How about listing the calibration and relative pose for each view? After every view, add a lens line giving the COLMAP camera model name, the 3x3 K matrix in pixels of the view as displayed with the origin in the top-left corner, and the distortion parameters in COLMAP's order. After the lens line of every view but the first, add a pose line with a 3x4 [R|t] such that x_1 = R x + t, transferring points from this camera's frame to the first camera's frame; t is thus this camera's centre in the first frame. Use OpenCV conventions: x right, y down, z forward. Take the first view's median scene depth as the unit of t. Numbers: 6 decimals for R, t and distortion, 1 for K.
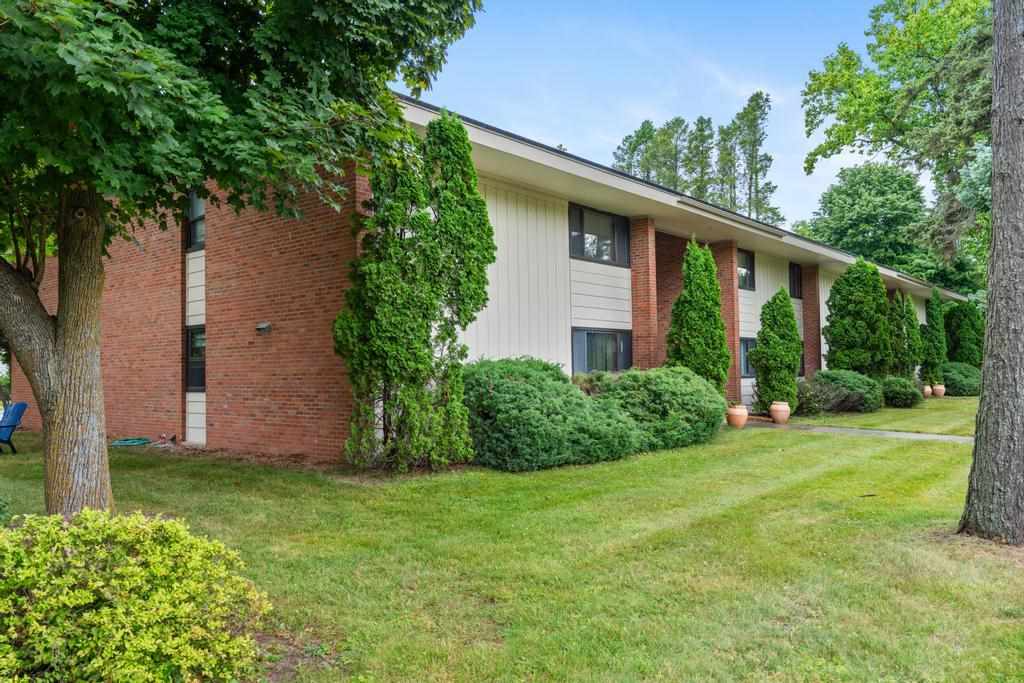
lens RADIAL K [[771.8, 0, 512.0], [0, 771.8, 341.5], [0, 0, 1]] dist [0.009720, -0.043951]
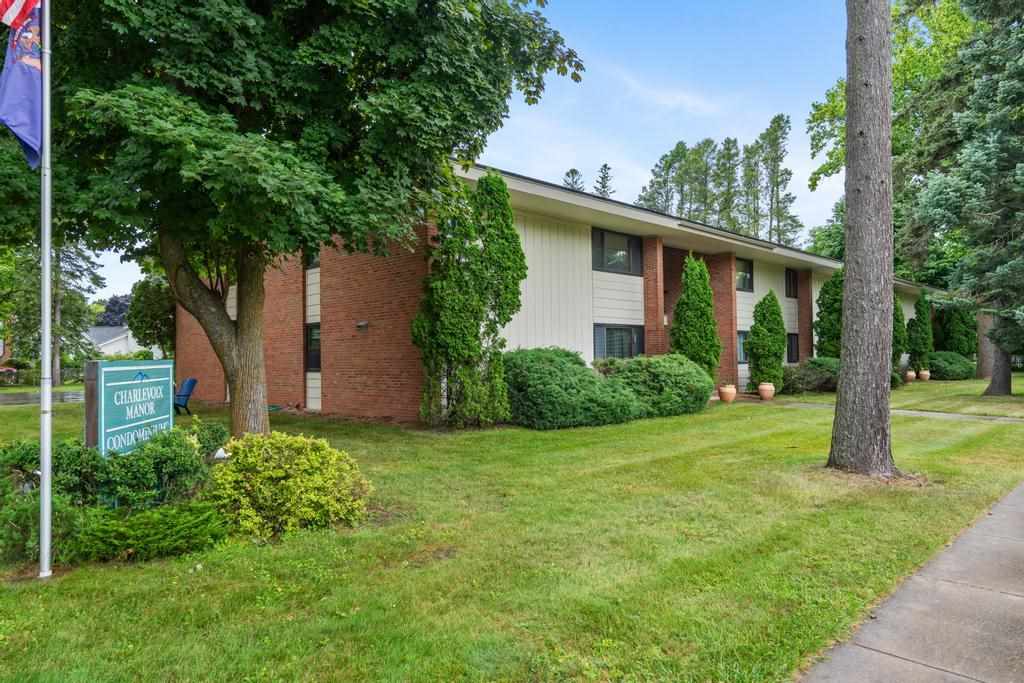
lens RADIAL K [[680.1, 0, 512.0], [0, 680.1, 341.5], [0, 0, 1]] dist [-0.003850, -0.000811]
pose [[0.996269, 0.000809, -0.086296, 0.055160], [0.000415, 0.999900, 0.014166, -0.006573], [0.086299, -0.014149, 0.996169, -0.209703]]
